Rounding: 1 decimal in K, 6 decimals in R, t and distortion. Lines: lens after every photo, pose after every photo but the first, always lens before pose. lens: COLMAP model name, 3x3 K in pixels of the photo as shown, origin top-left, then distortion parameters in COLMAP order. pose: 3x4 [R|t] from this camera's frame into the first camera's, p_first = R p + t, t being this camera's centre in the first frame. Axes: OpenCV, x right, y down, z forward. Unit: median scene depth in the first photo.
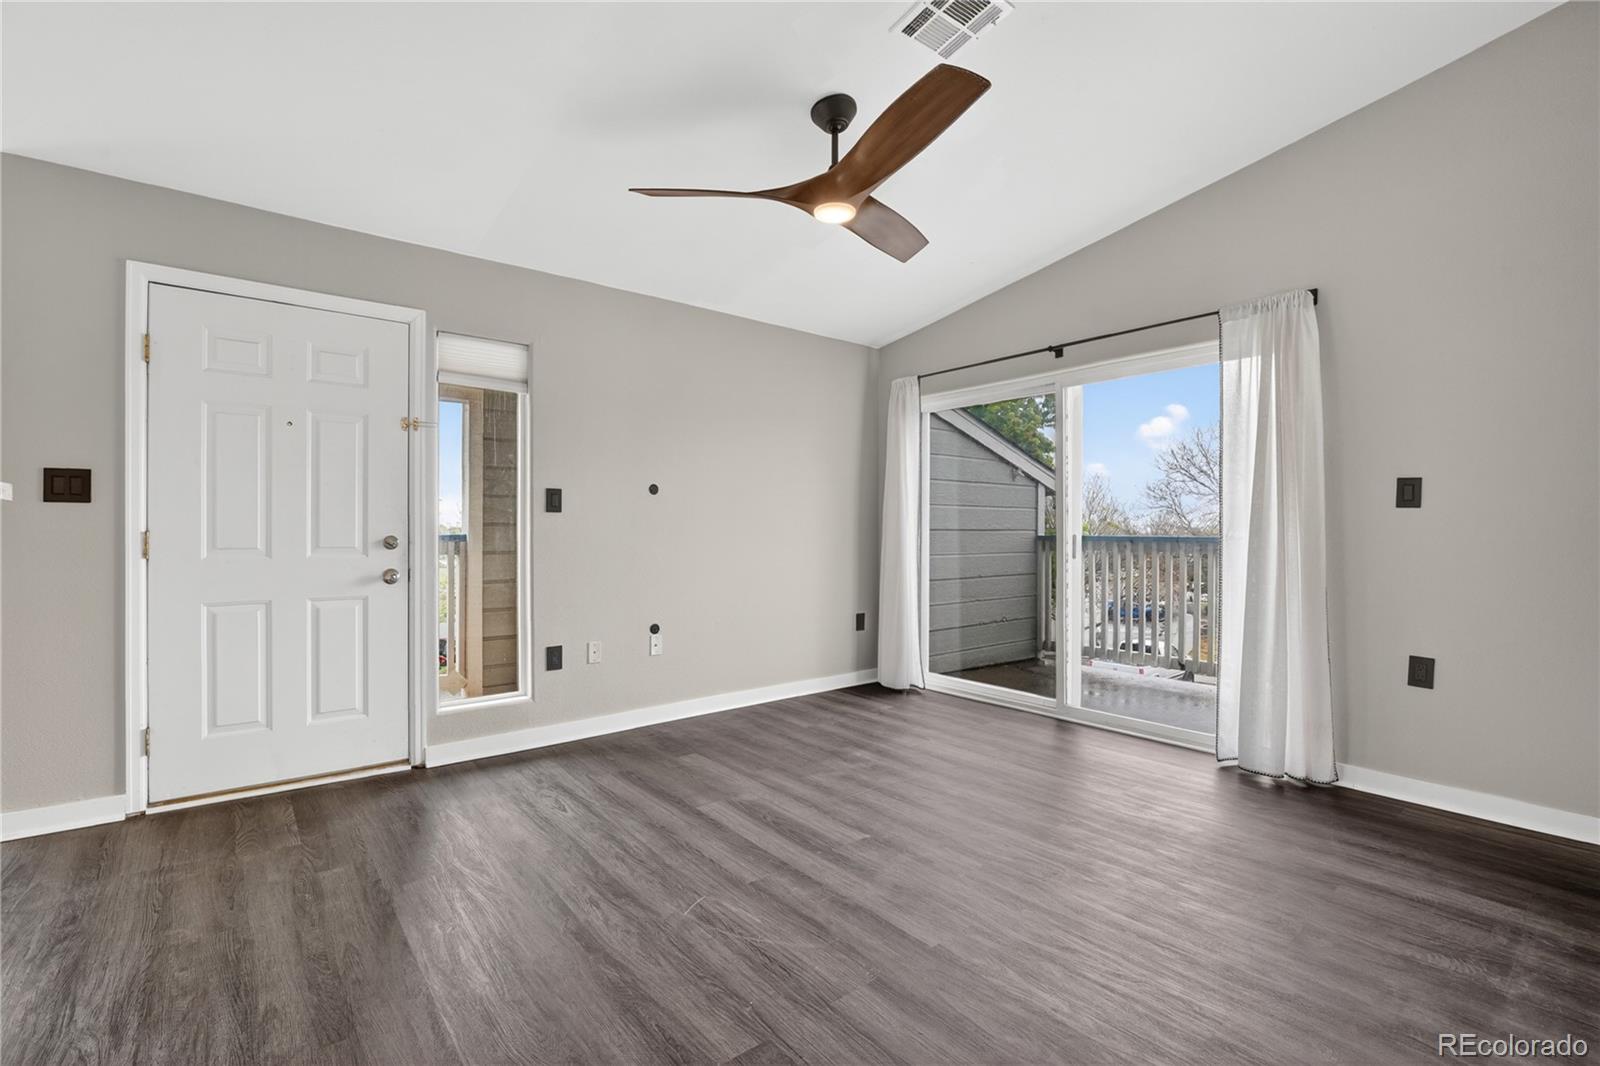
lens RADIAL K [[724.3, 0, 796.7], [0, 724.3, 533.6], [0, 0, 1]] dist [-0.017667, 0.000507]
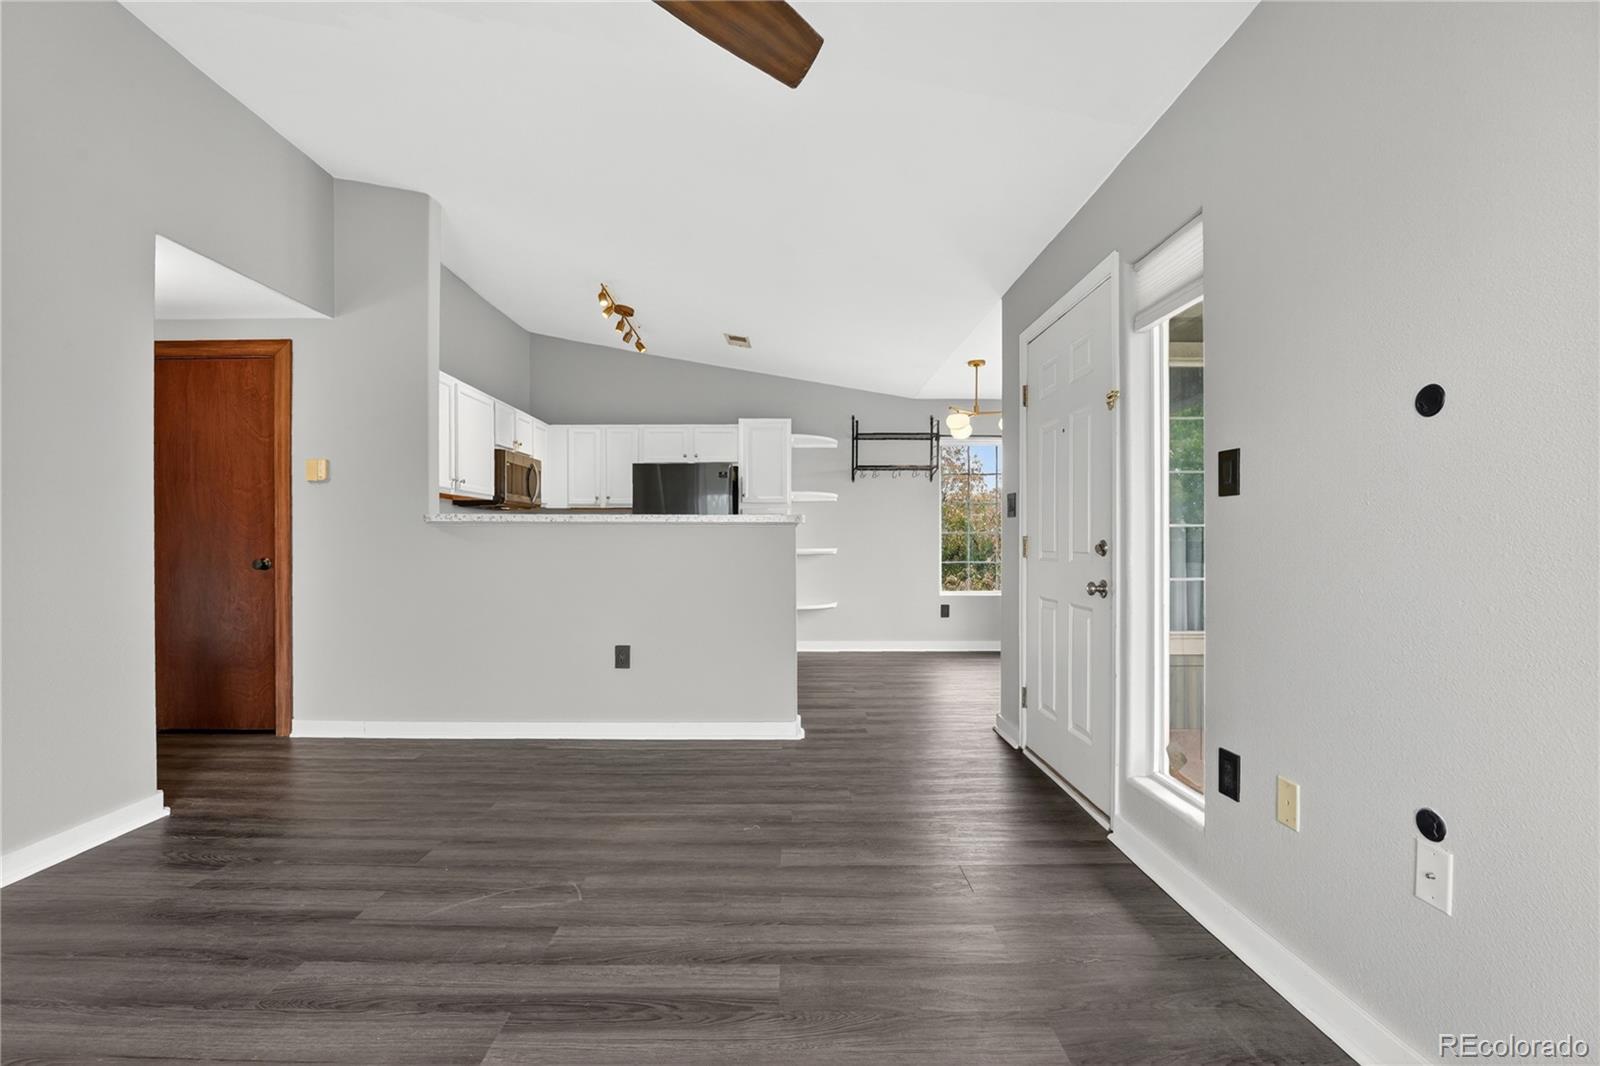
lens RADIAL K [[684.0, 0, 790.0], [0, 684.0, 550.8], [0, 0, 1]] dist [-0.022080, 0.001966]
pose [[-0.621082, 0.008061, -0.783704, 0.271125], [-0.007864, 0.999833, 0.016517, 0.004580], [0.783706, 0.016422, -0.620915, 1.160775]]
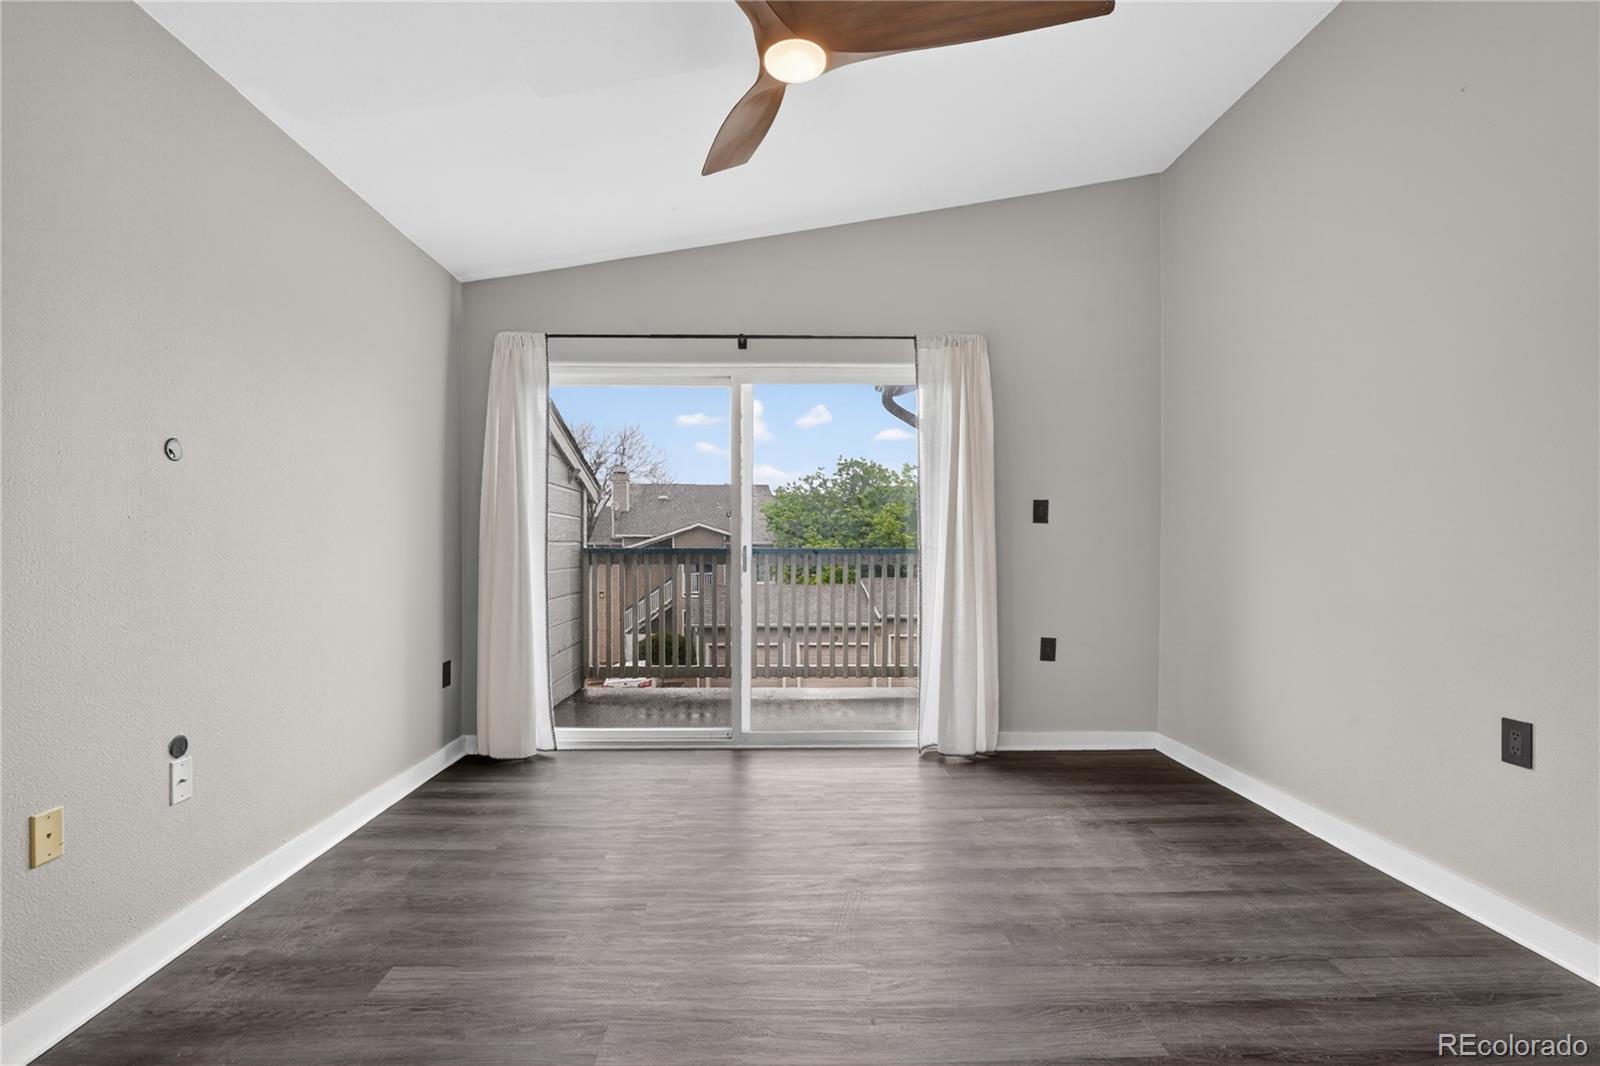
lens RADIAL K [[724.3, 0, 787.0], [0, 724.3, 563.2], [0, 0, 1]] dist [-0.017667, 0.000507]
pose [[0.606582, -0.019328, 0.794786, -0.390840], [0.003485, 0.999759, 0.021654, 0.004683], [-0.795014, -0.010365, 0.606503, 0.490095]]
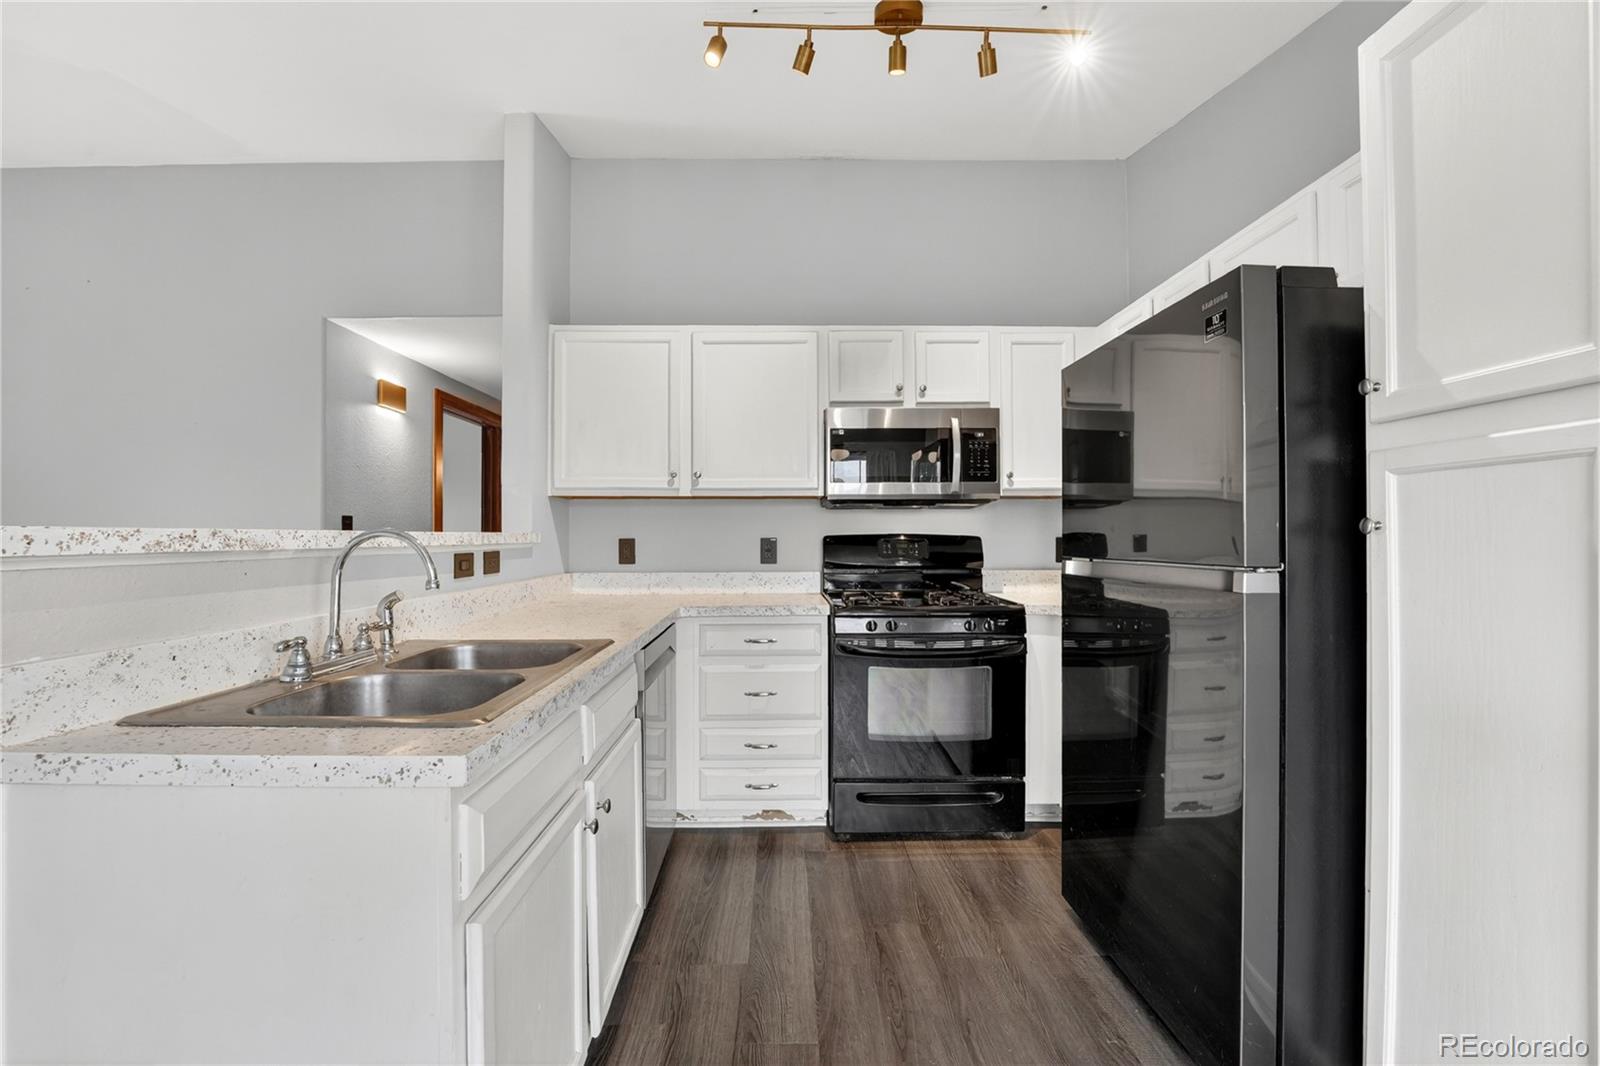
lens RADIAL K [[684.0, 0, 790.7], [0, 684.0, 530.7], [0, 0, 1]] dist [-0.022080, 0.001966]
pose [[-0.789659, 0.008965, 0.613481, -0.980142], [0.006707, 0.999960, -0.005981, -0.027506], [-0.613510, -0.000608, -0.789687, 0.475579]]
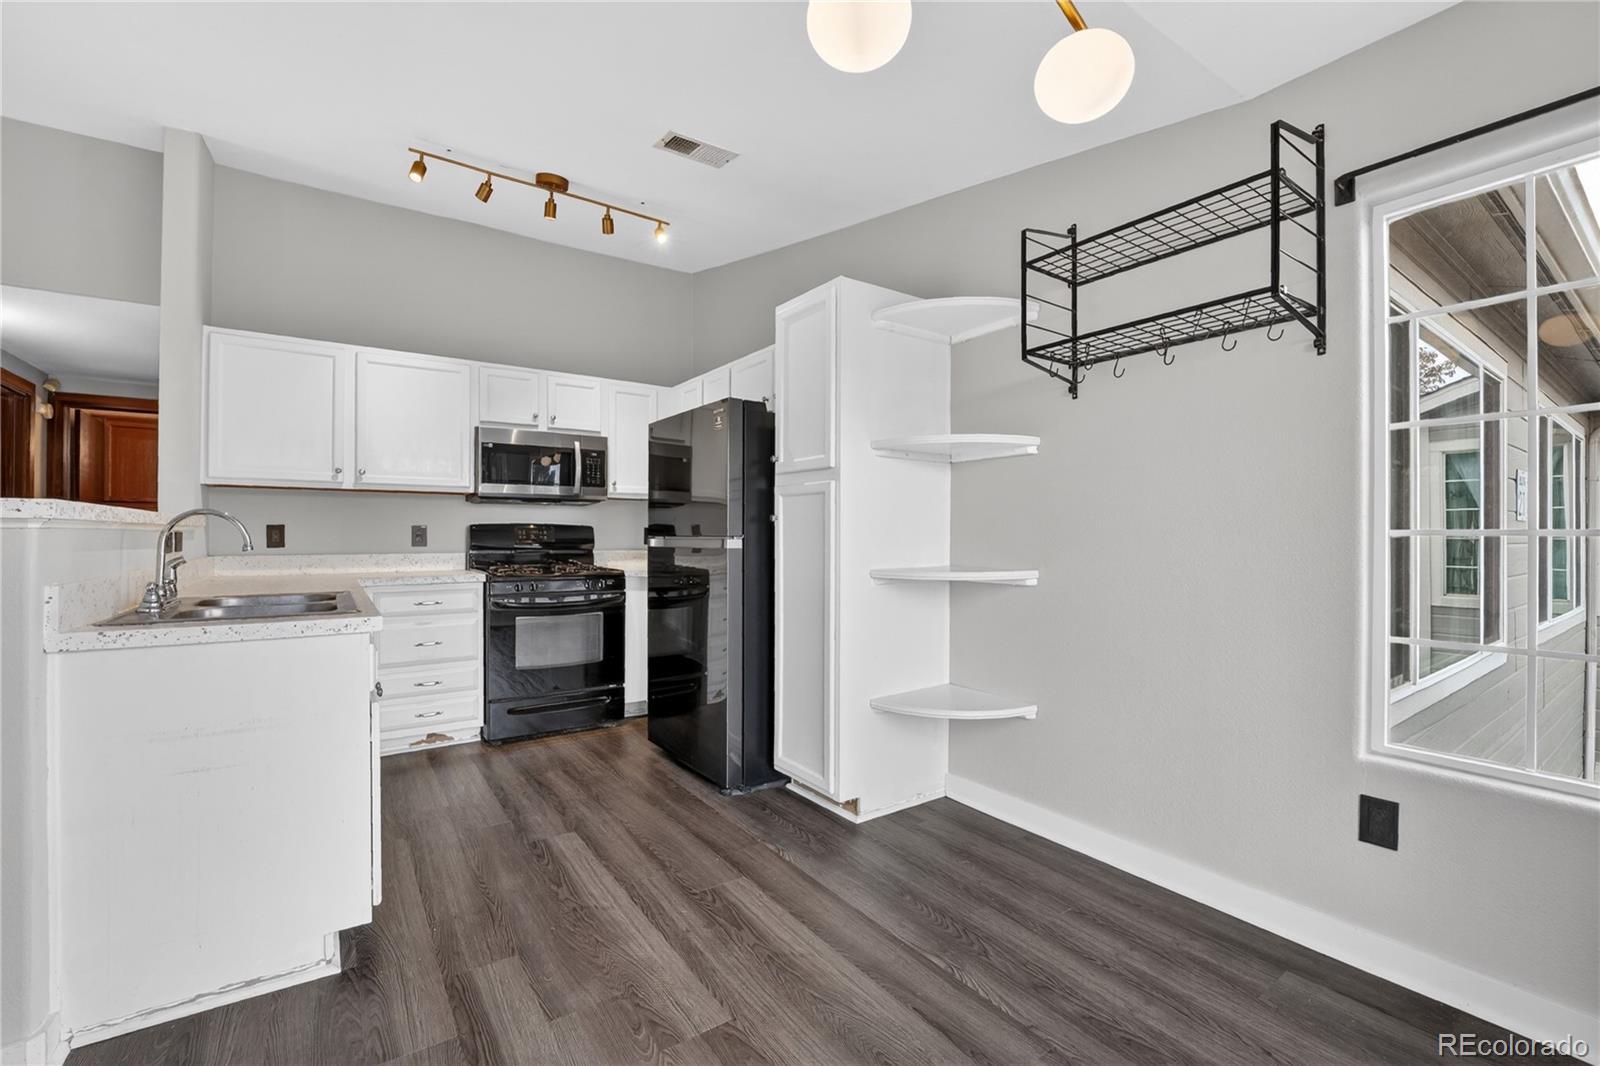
lens RADIAL K [[684.0, 0, 785.5], [0, 684.0, 542.4], [0, 0, 1]] dist [-0.022080, 0.001966]
pose [[-0.996646, -0.002926, 0.081777, -1.085080], [-0.001633, 0.999873, 0.015866, -0.013689], [-0.081813, 0.015679, -0.996524, 0.843944]]
